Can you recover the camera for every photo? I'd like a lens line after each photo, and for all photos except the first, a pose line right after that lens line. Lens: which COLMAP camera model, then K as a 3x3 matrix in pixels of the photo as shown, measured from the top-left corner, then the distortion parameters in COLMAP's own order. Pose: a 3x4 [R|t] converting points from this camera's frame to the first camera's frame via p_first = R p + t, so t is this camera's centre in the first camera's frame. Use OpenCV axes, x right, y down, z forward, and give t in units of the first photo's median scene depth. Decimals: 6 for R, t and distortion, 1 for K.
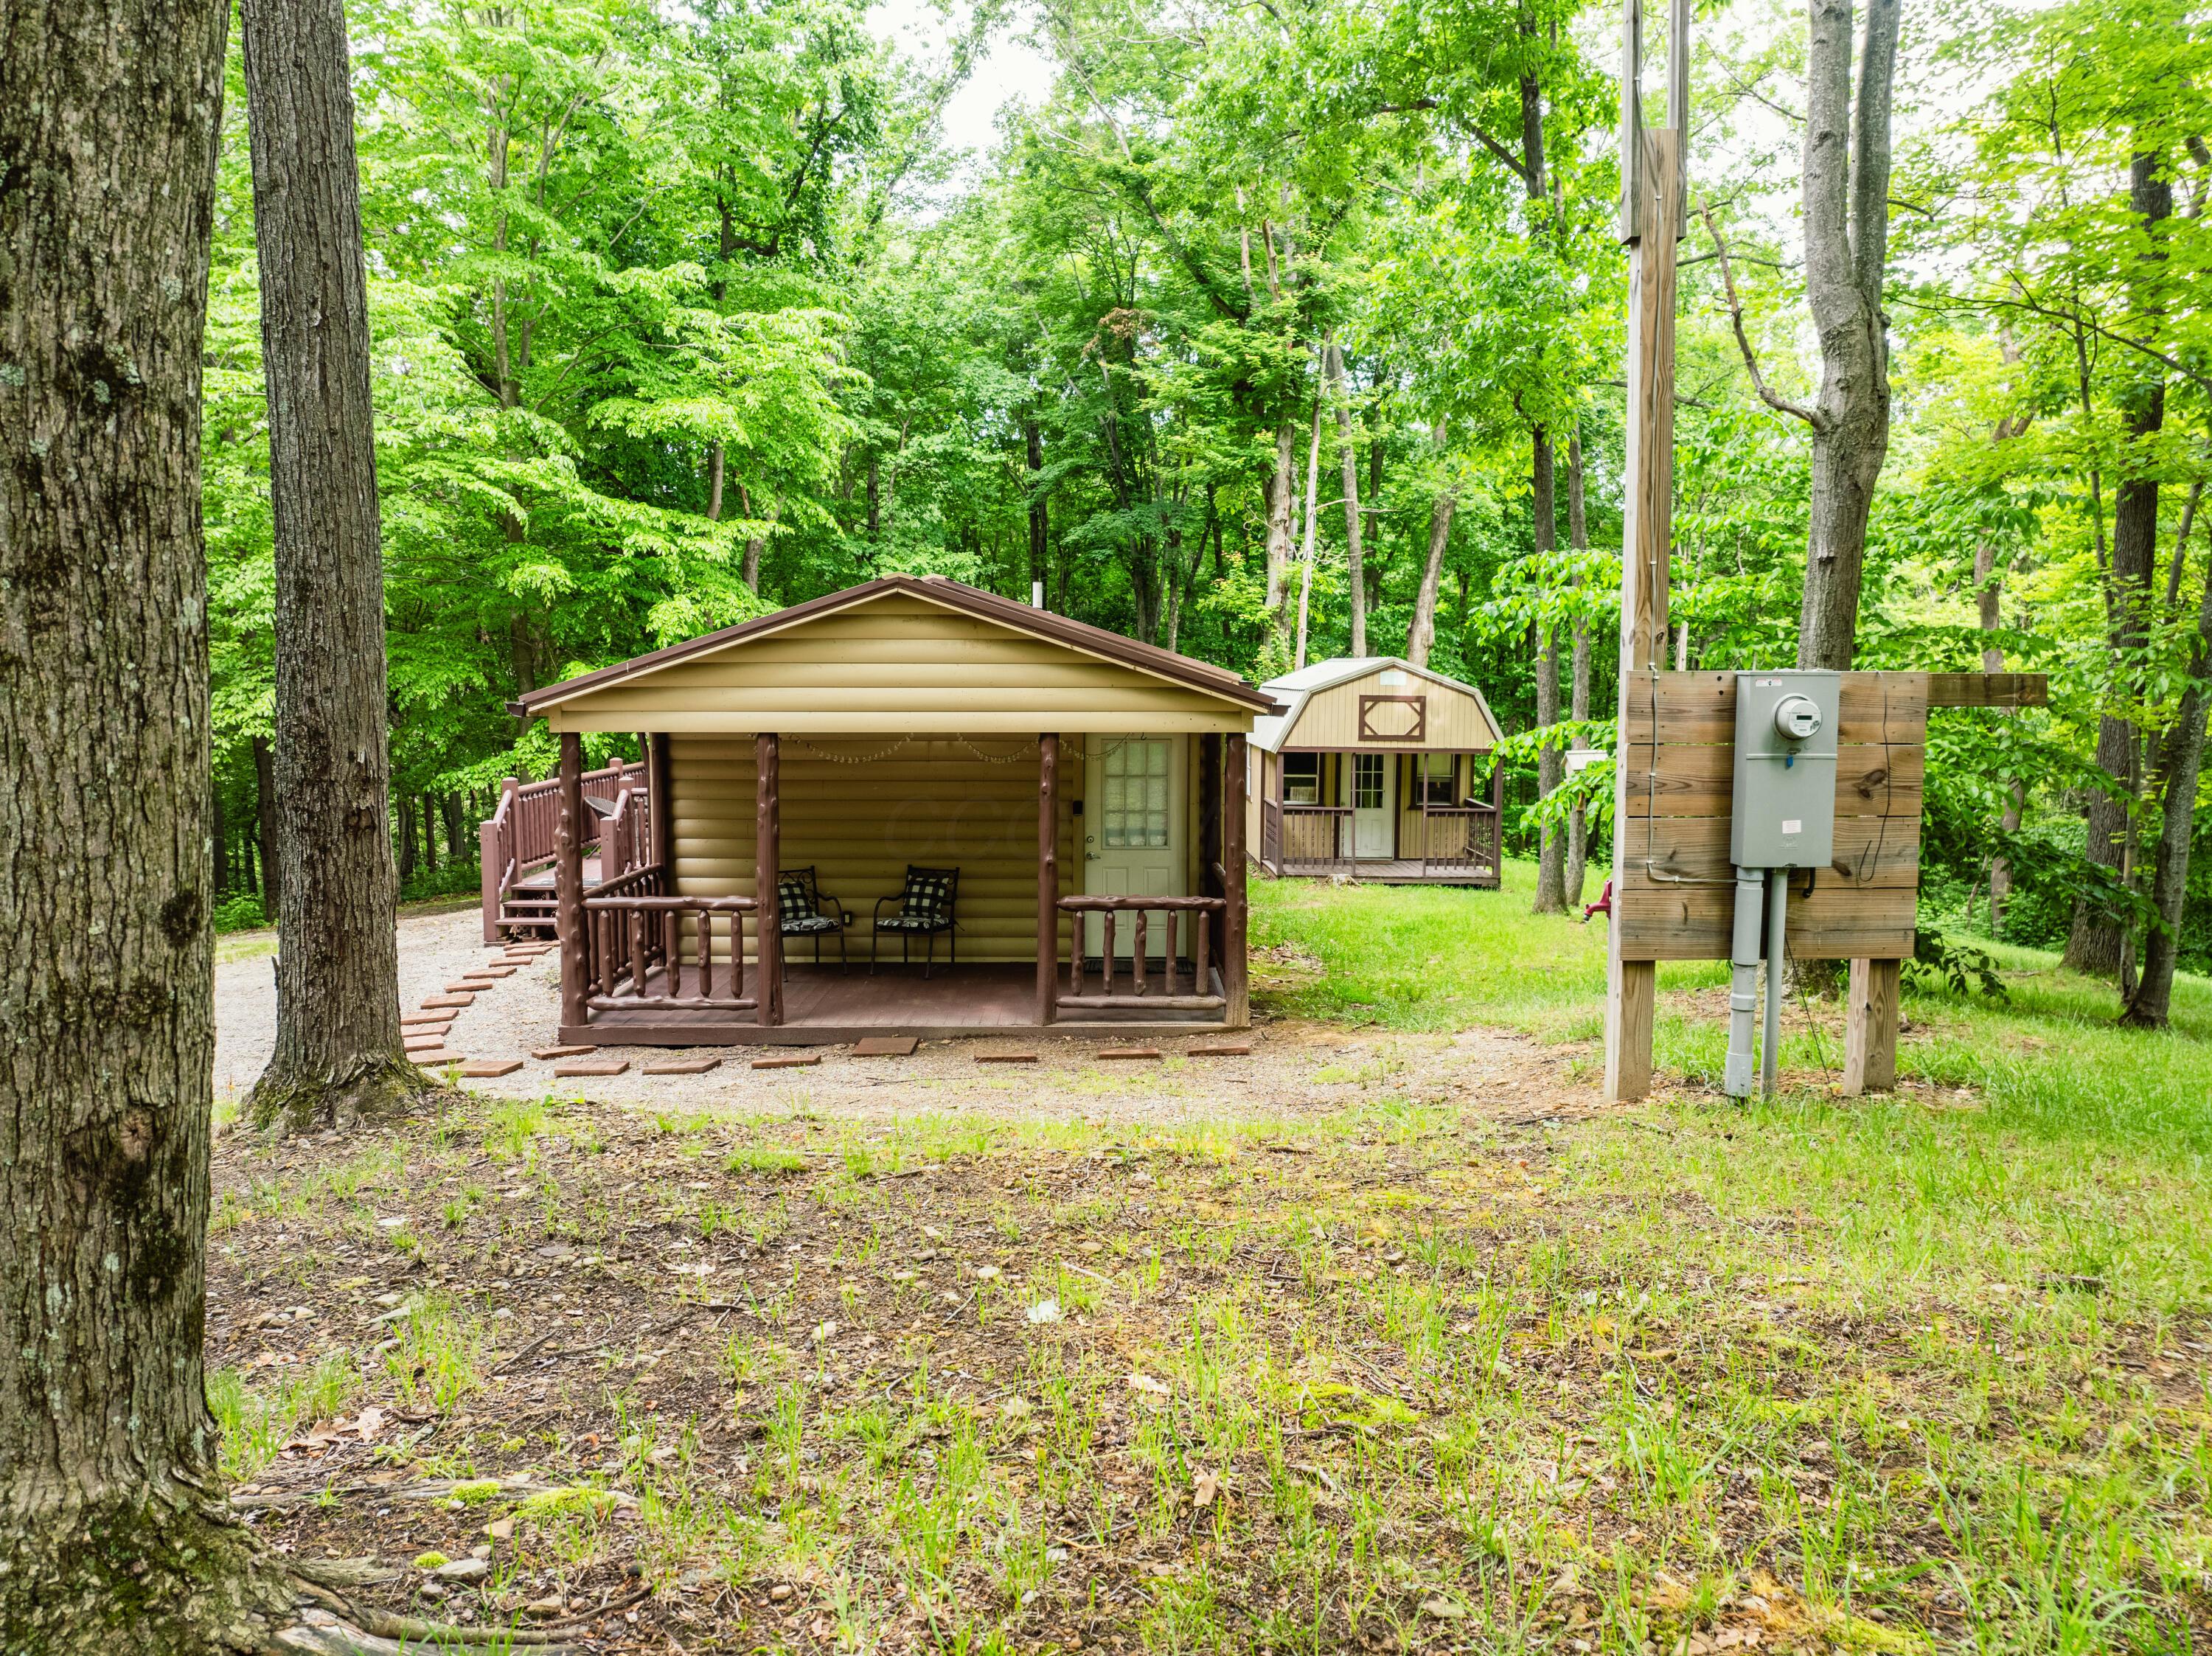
lens RADIAL K [[1534.9, 0, 1106.0], [0, 1534.9, 828.0], [0, 0, 1]] dist [-0.060208, 0.028628]
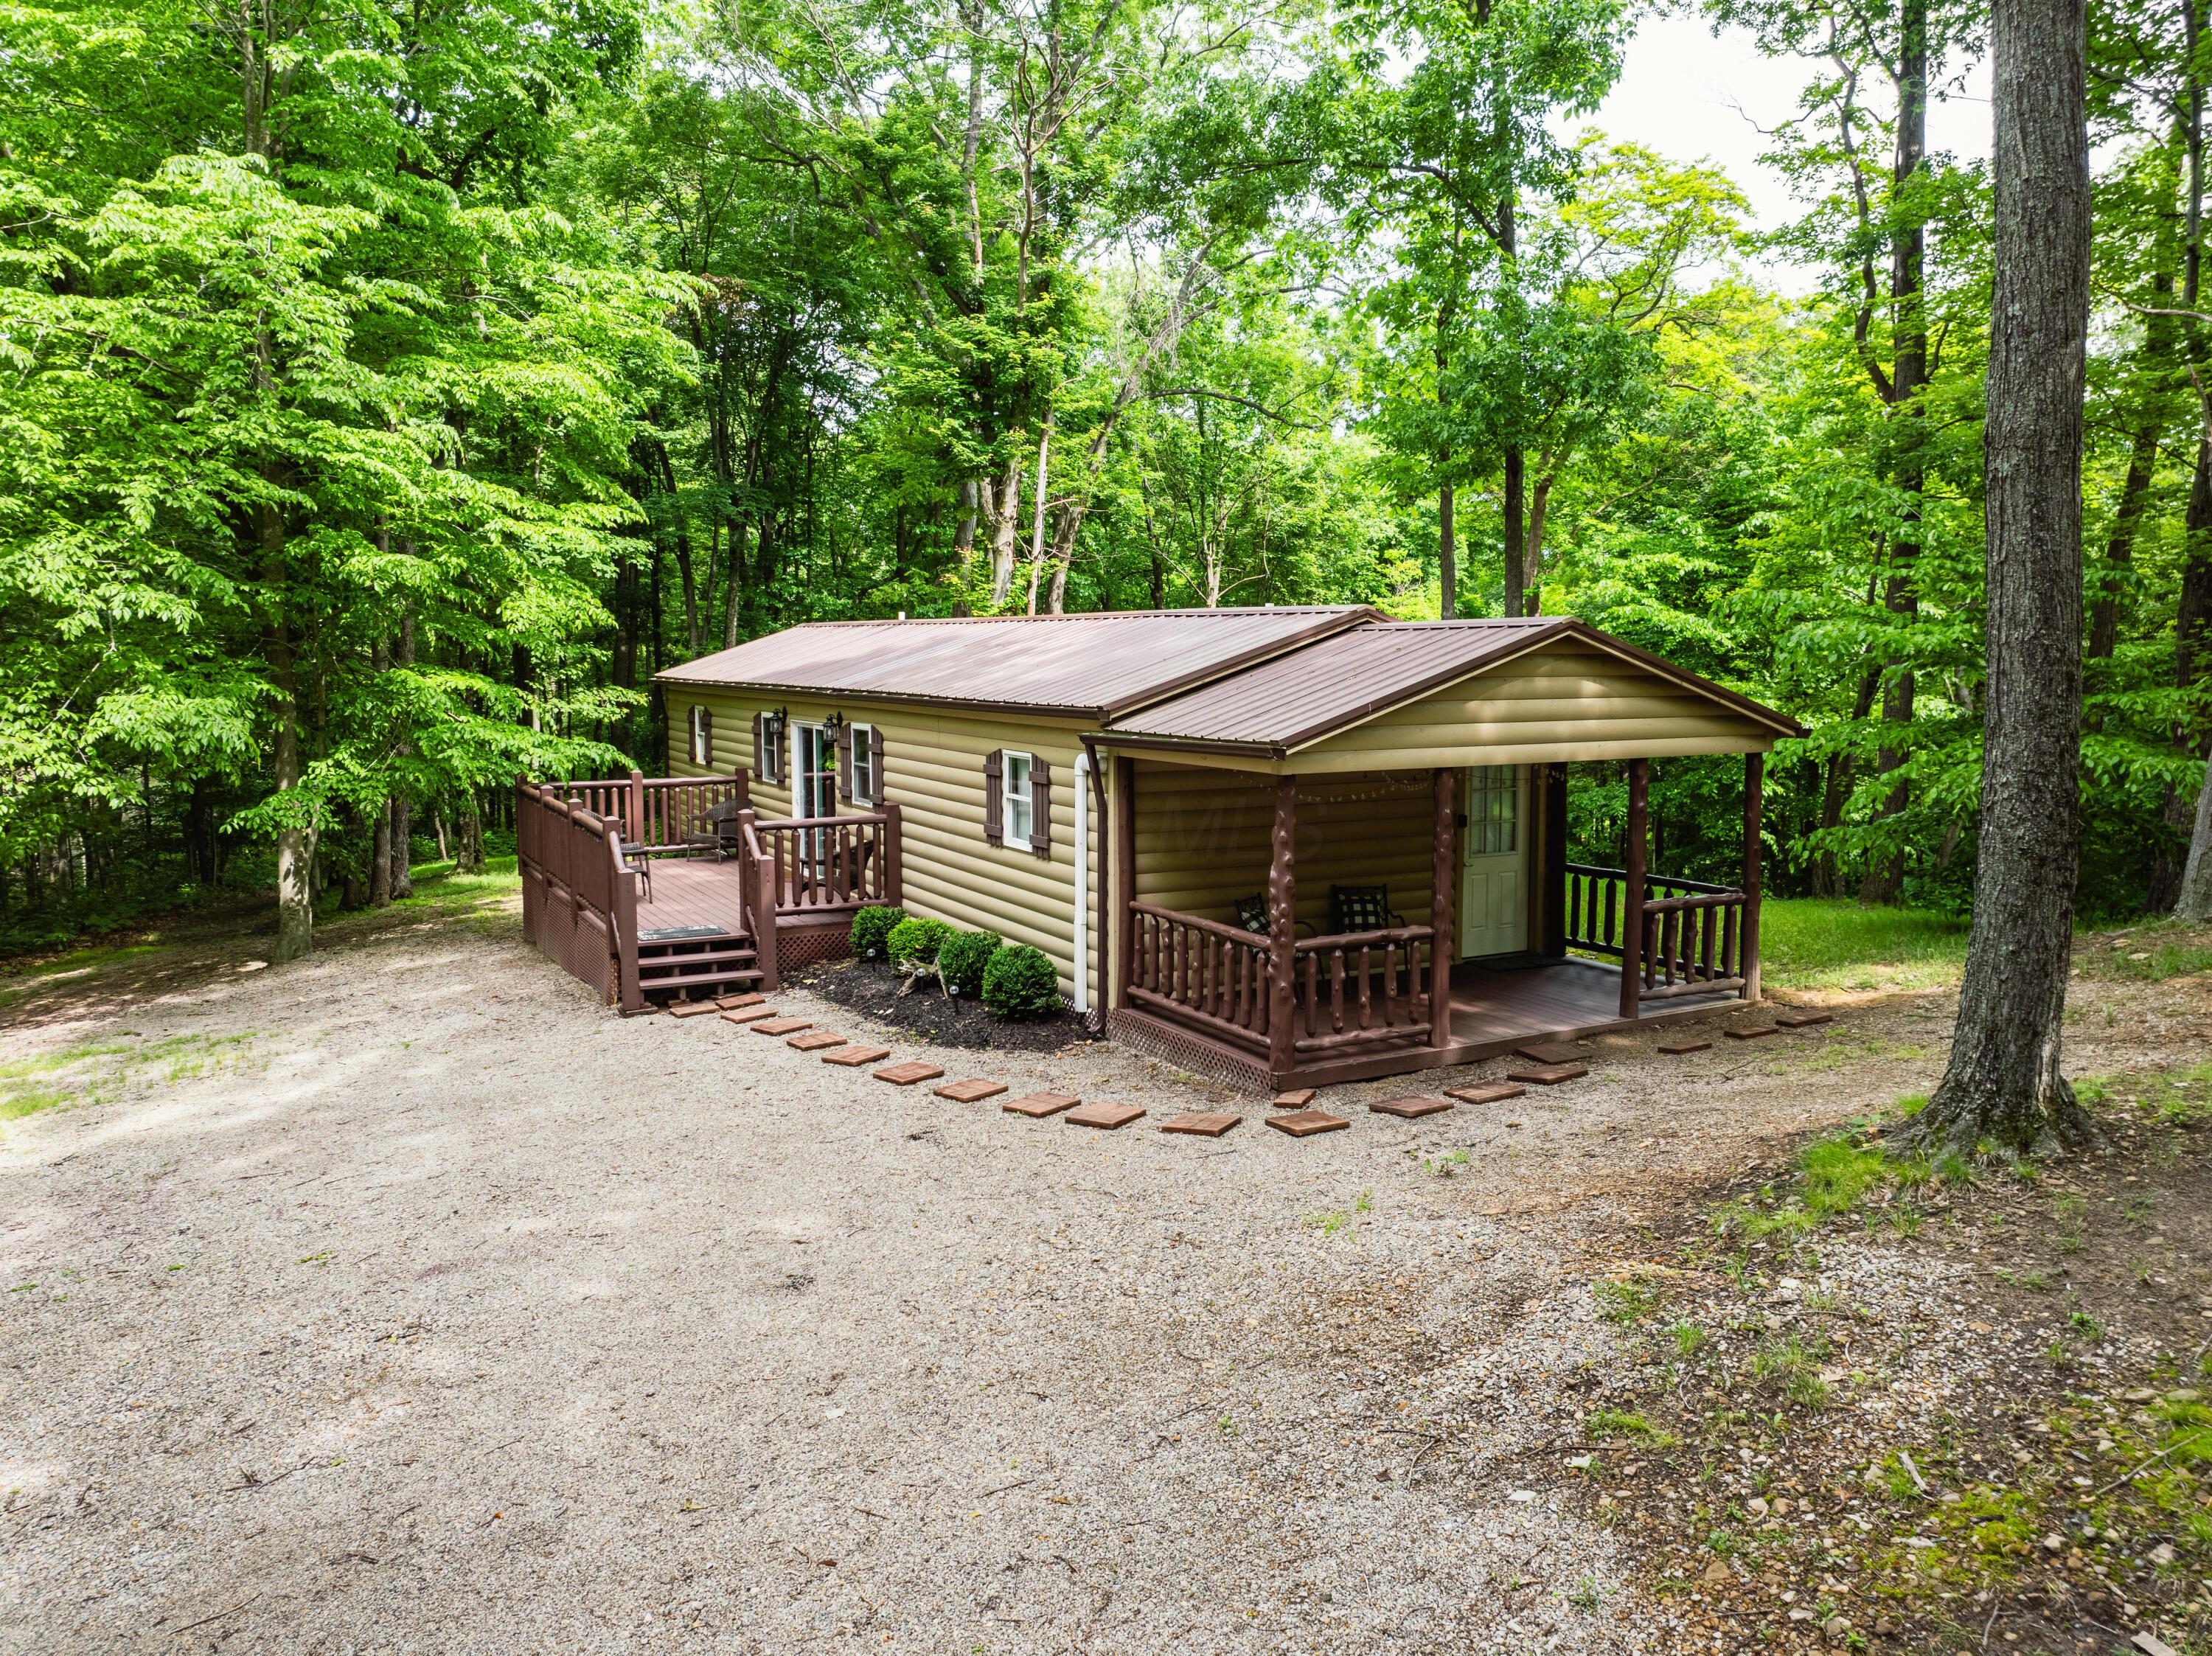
lens RADIAL K [[1592.1, 0, 1107.4], [0, 1592.1, 784.2], [0, 0, 1]] dist [-0.042307, -0.000262]
pose [[0.885888, -0.042728, 0.461927, -0.410426], [0.048967, 0.998799, -0.001521, -0.026626], [-0.461307, 0.023966, 0.886917, 0.062716]]
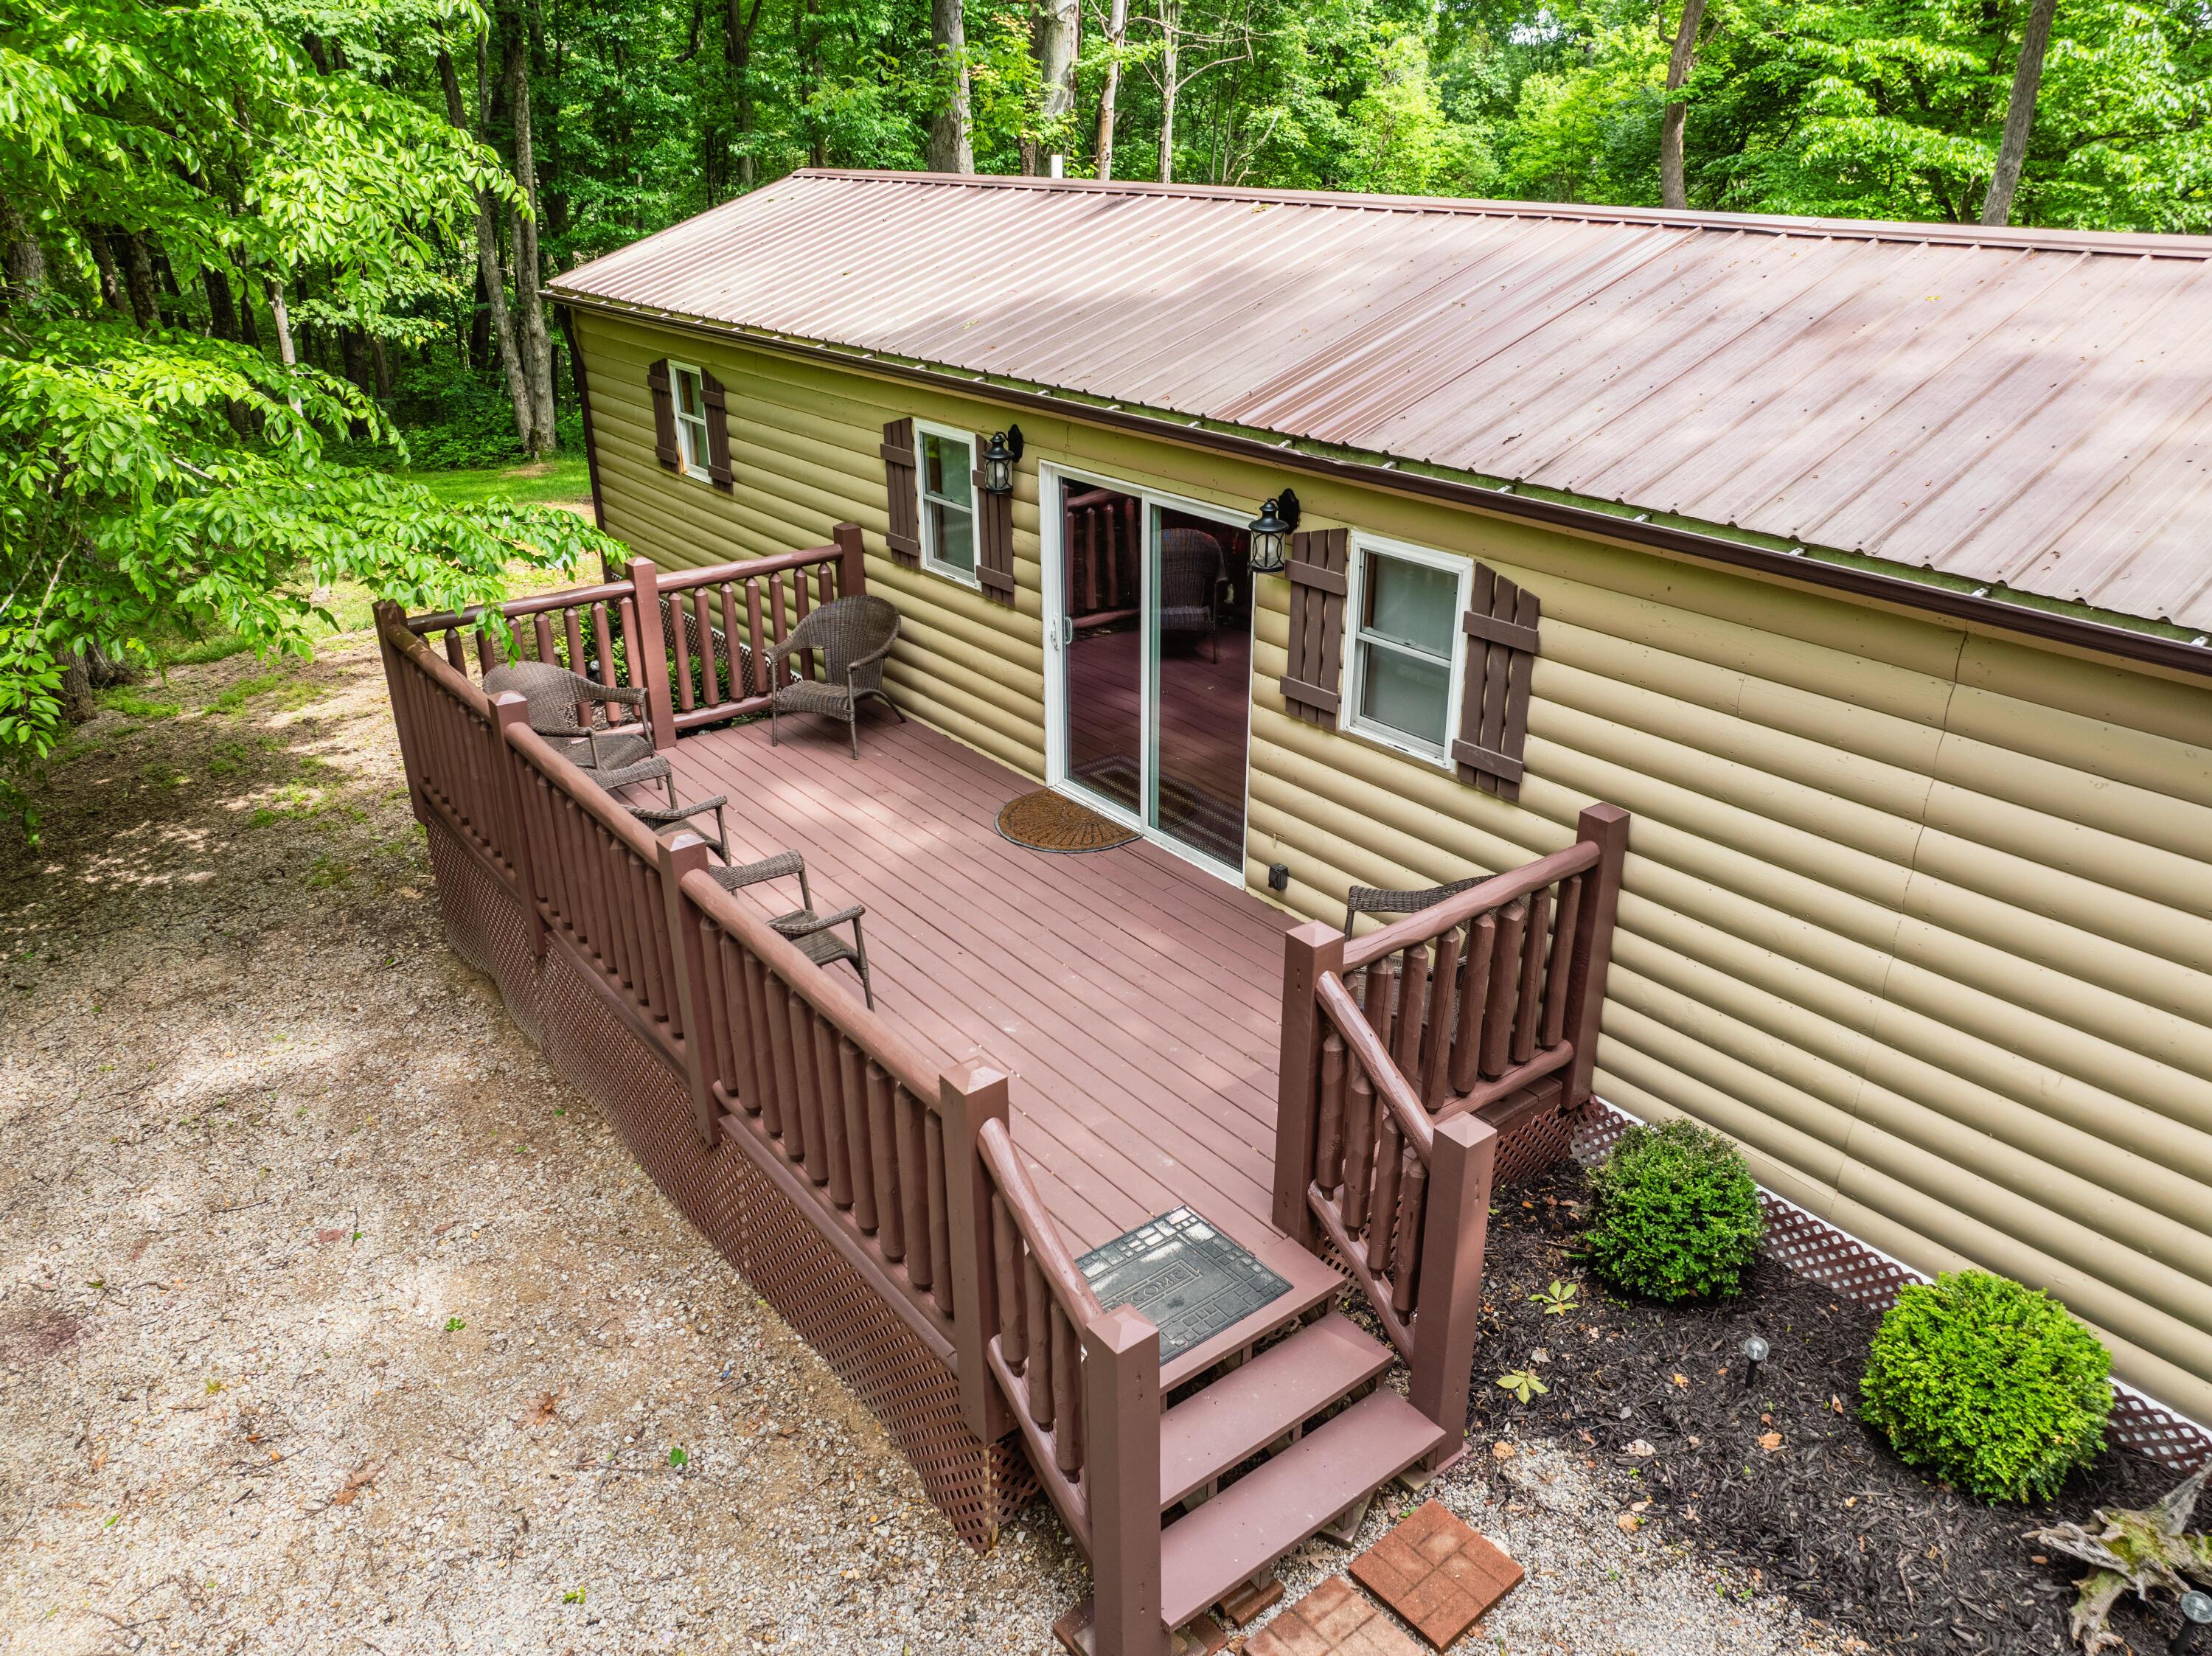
lens RADIAL K [[1534.9, 0, 1106.0], [0, 1534.9, 828.0], [0, 0, 1]] dist [-0.060208, 0.028628]
pose [[0.793080, -0.260454, 0.550624, -0.369494], [0.065627, 0.935246, 0.347862, -0.112803], [-0.605571, -0.239747, 0.758818, 0.598809]]
